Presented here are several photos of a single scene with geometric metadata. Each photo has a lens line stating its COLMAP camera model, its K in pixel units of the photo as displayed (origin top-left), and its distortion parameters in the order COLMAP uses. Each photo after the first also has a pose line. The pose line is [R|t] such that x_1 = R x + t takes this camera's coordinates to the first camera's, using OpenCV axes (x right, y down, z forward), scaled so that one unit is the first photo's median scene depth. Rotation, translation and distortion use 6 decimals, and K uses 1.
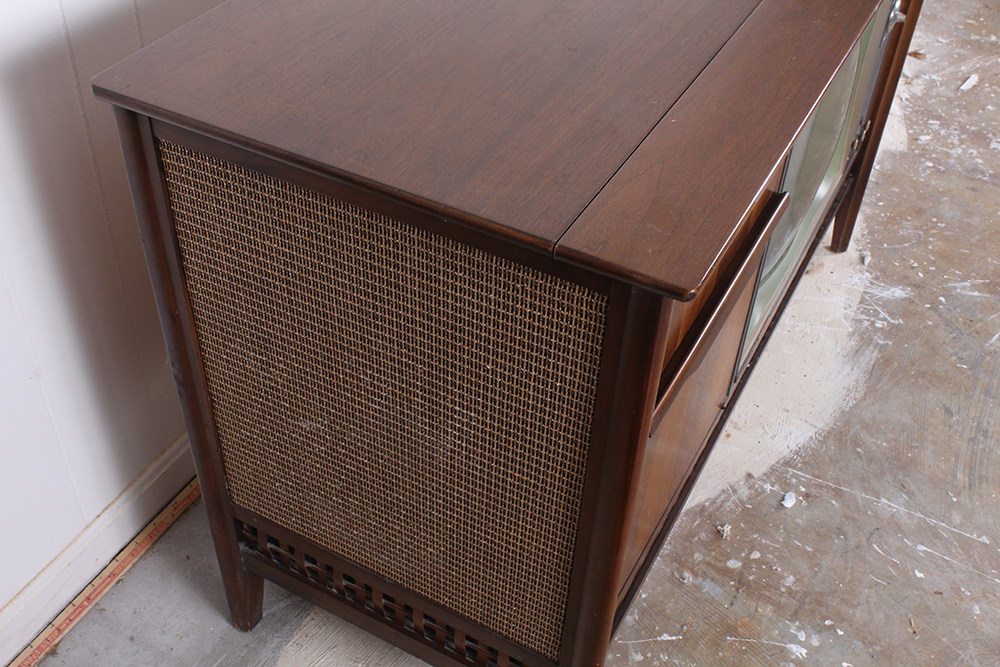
lens RADIAL K [[1091.9, 0, 500.0], [0, 1091.9, 333.5], [0, 0, 1]] dist [-0.132016, 0.199996]
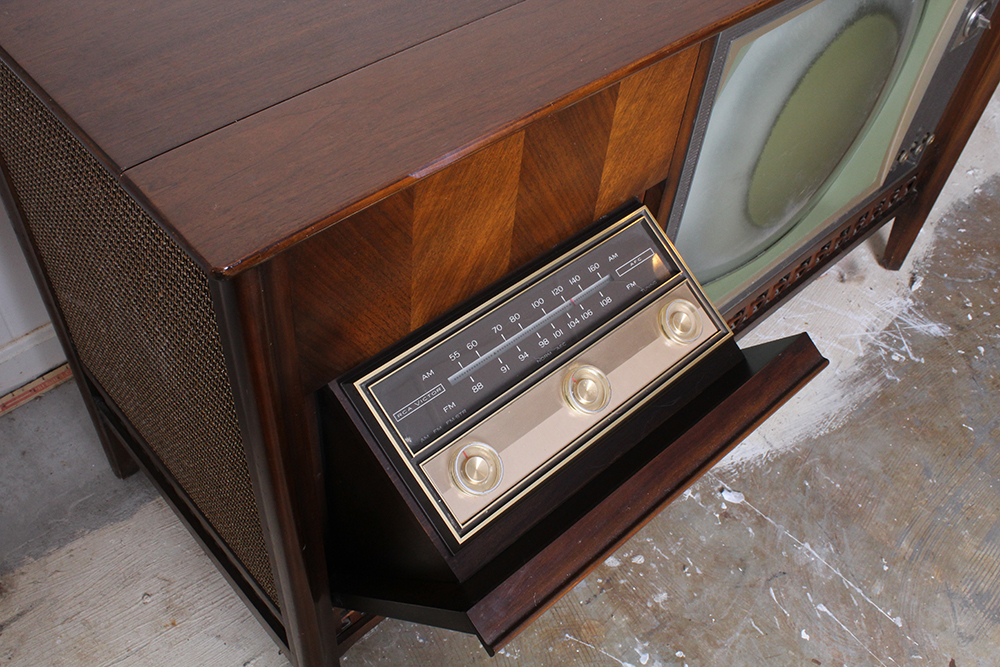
lens RADIAL K [[983.0, 0, 500.0], [0, 983.0, 333.5], [0, 0, 1]] dist [-0.142480, 0.175194]
pose [[0.945419, 0.266431, -0.187612, 0.191809], [-0.246207, 0.961209, 0.124337, -0.049300], [0.213461, -0.071359, 0.974342, 0.138560]]
